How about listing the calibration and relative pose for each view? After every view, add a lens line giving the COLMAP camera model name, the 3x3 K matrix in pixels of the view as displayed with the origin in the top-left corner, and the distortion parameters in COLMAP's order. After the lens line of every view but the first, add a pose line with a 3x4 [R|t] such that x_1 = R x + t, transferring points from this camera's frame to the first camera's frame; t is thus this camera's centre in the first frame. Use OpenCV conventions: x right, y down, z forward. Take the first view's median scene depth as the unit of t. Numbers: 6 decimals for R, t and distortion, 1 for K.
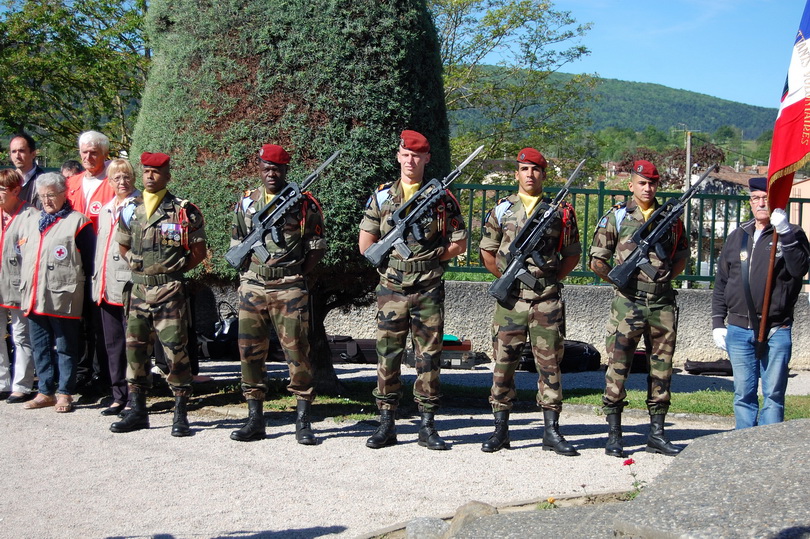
lens RADIAL K [[1459.7, 0, 405.0], [0, 1459.7, 269.5], [0, 0, 1]] dist [-0.033141, 0.043275]
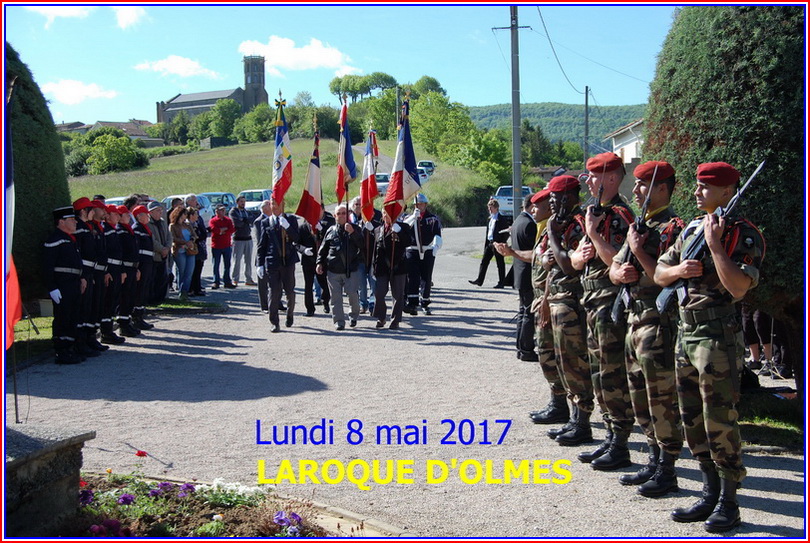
lens RADIAL K [[1187.2, 0, 405.0], [0, 1187.2, 271.5], [0, 0, 1]] dist [-0.036837, -0.034397]
pose [[0.202243, 0.003017, -0.979331, 0.696508], [-0.030380, 0.999533, -0.003194, -0.004847], [0.978864, 0.030398, 0.202240, 0.627662]]
